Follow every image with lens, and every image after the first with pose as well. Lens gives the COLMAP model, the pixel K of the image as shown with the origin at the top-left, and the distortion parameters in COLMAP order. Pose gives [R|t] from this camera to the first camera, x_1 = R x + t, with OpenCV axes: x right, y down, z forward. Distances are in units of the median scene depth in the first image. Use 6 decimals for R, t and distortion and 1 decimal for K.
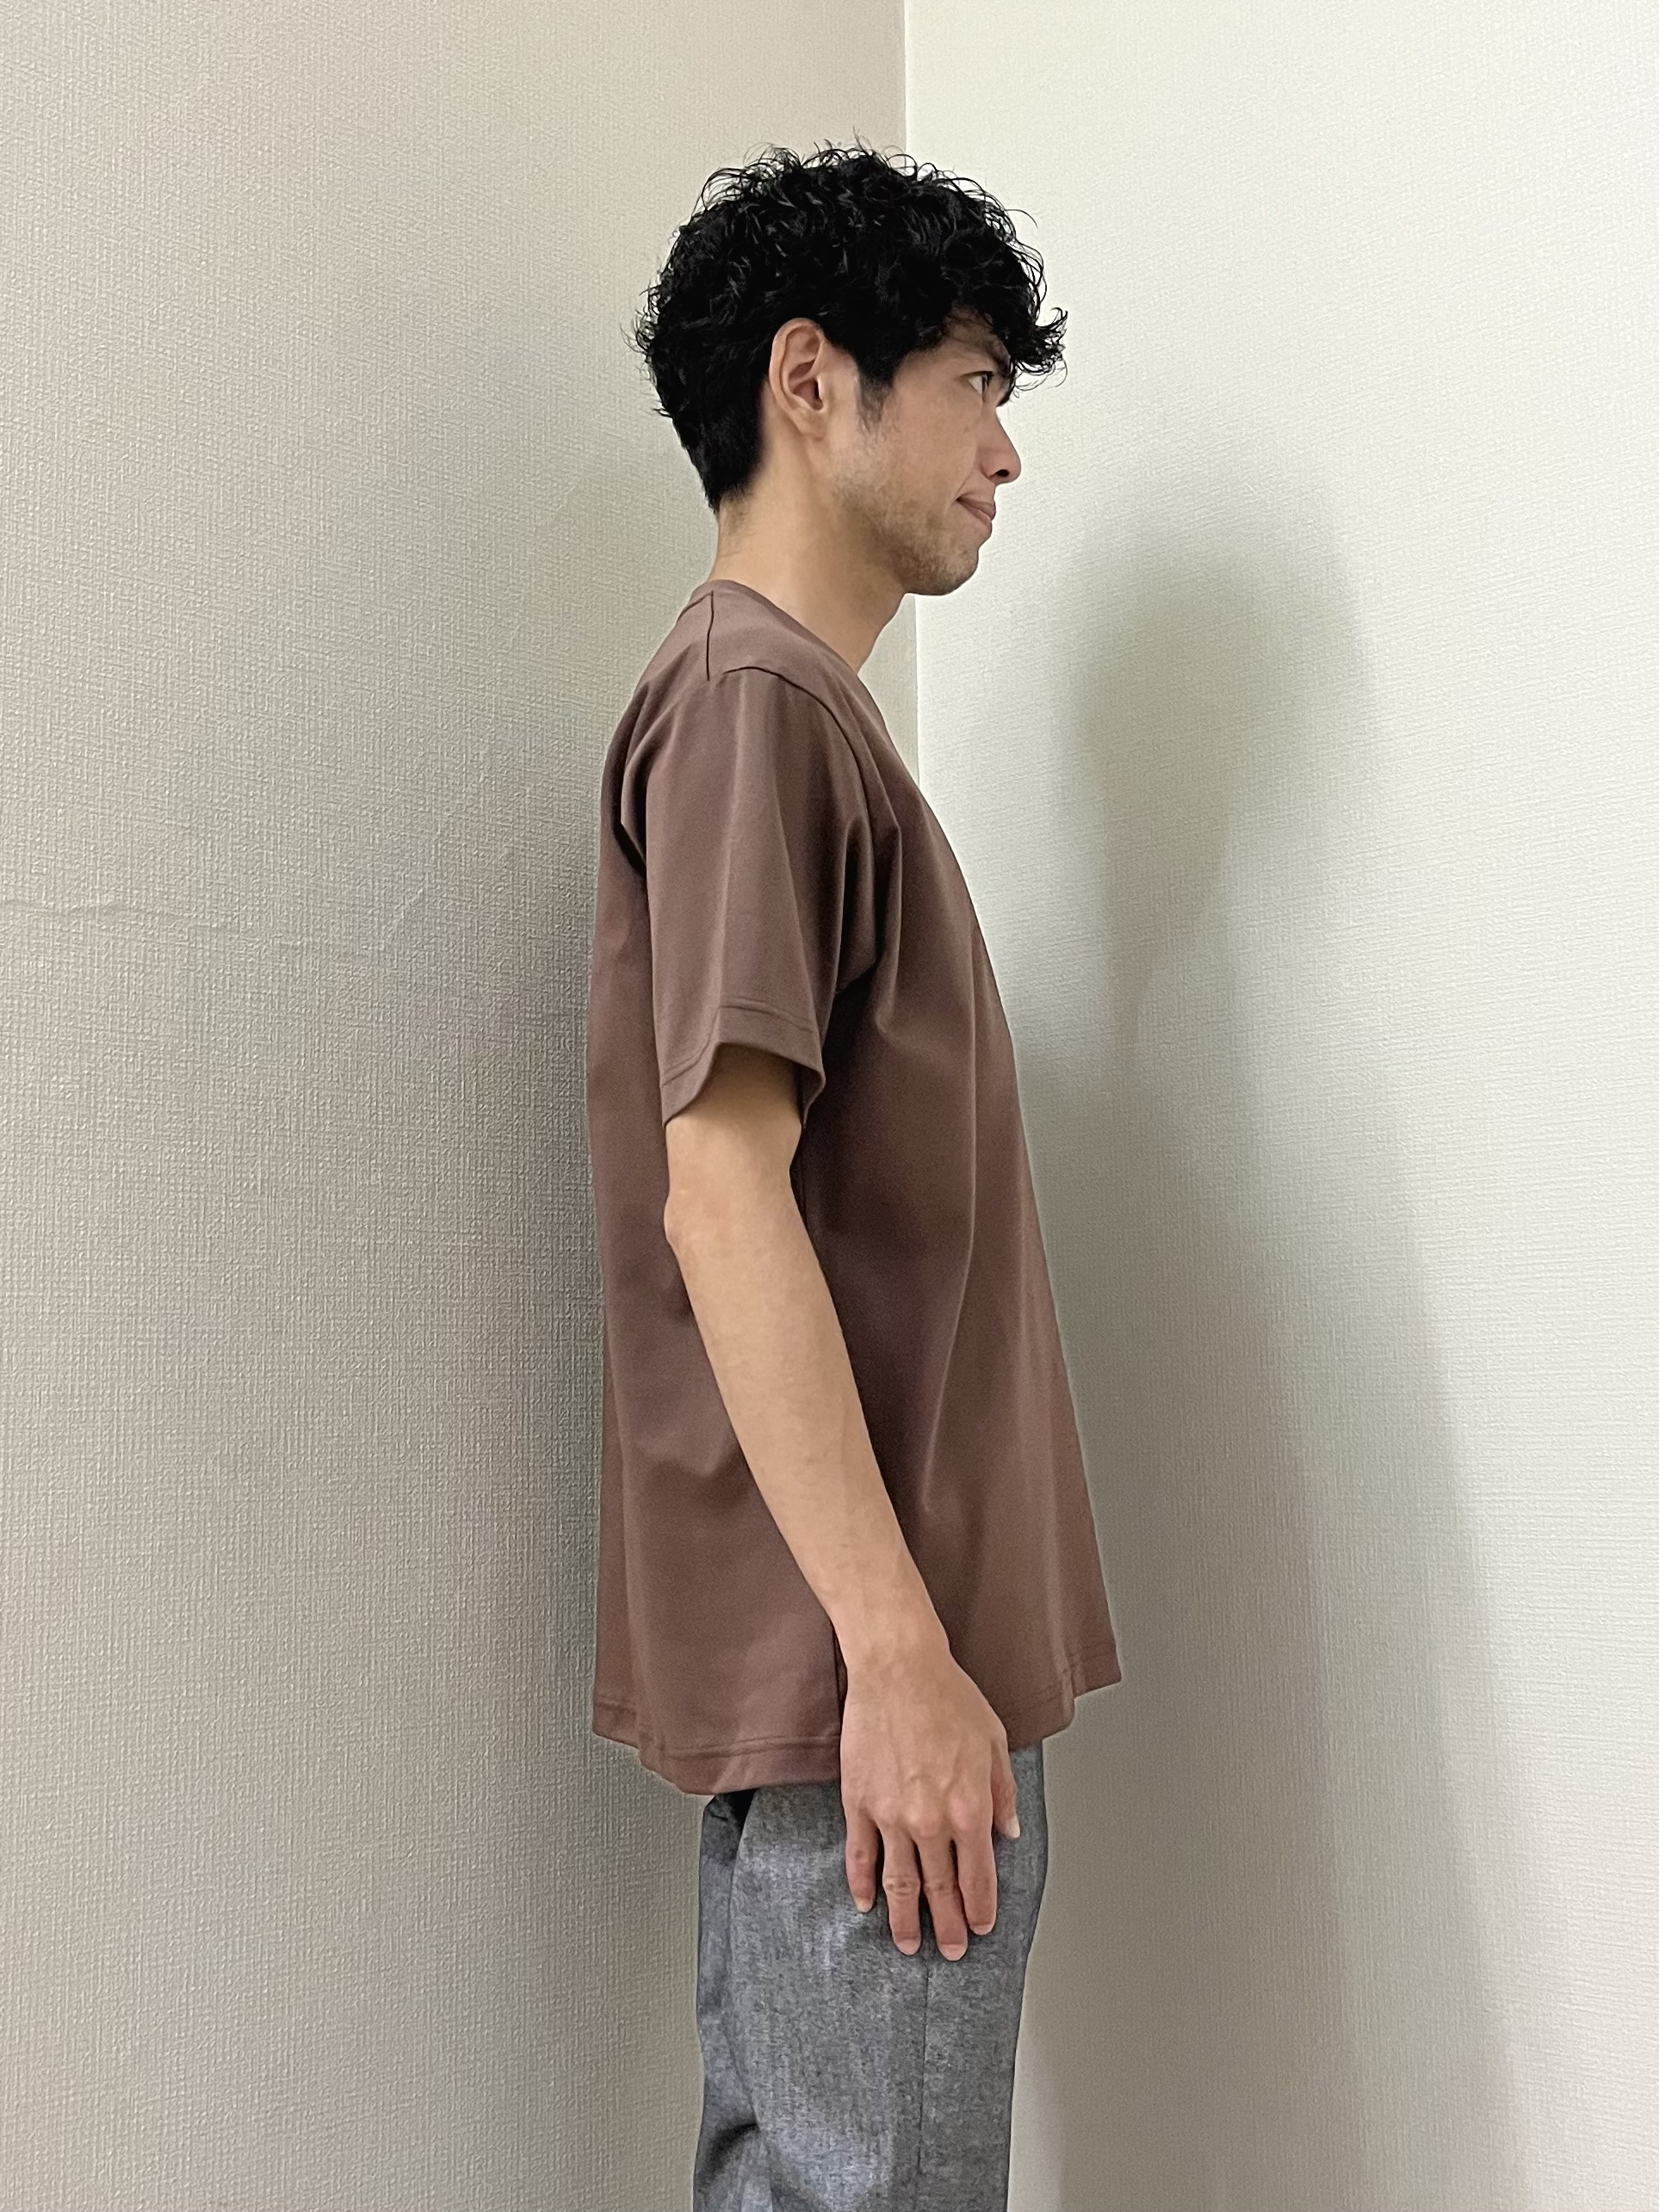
lens RADIAL K [[1873.0, 0, 831.4], [0, 1873.0, 1111.5], [0, 0, 1]] dist [0.031144, 0.008869]
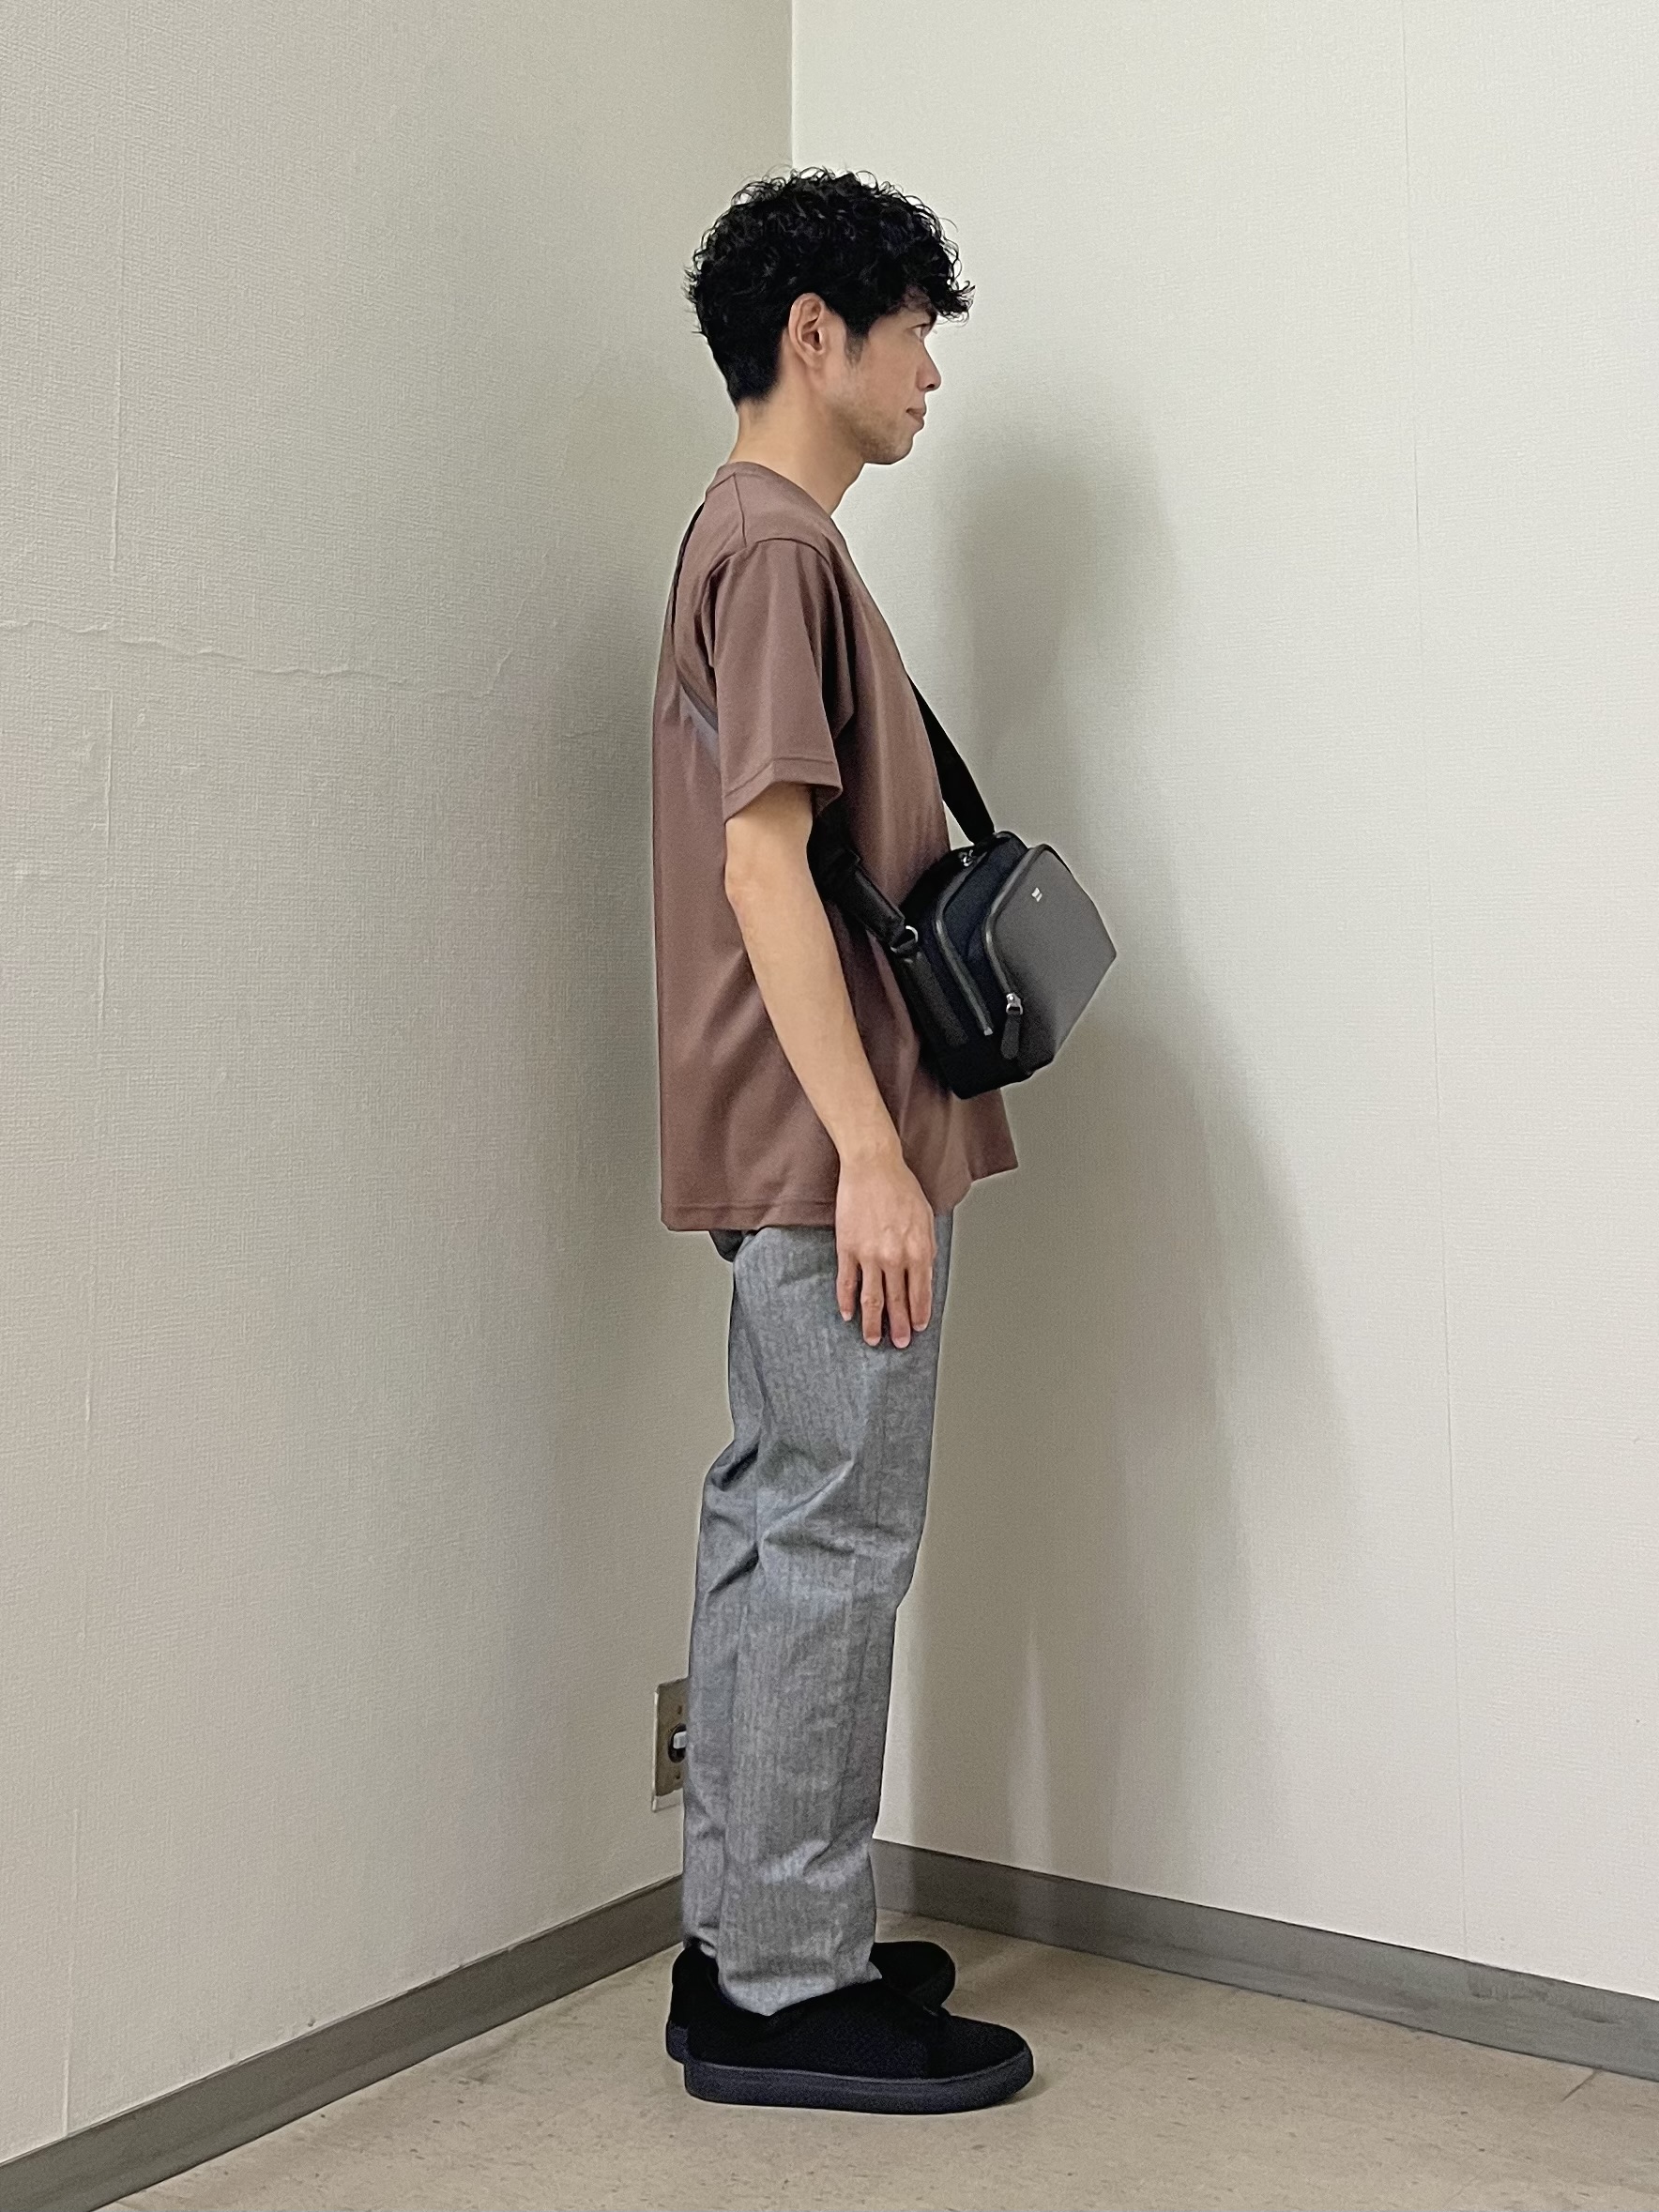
lens RADIAL K [[1872.6, 0, 831.4], [0, 1872.6, 1111.5], [0, 0, 1]] dist [0.031144, 0.008869]
pose [[0.988949, -0.050116, 0.139529, -0.232736], [0.027351, 0.986652, 0.160528, -0.005139], [-0.145711, -0.154938, 0.977119, -0.579742]]
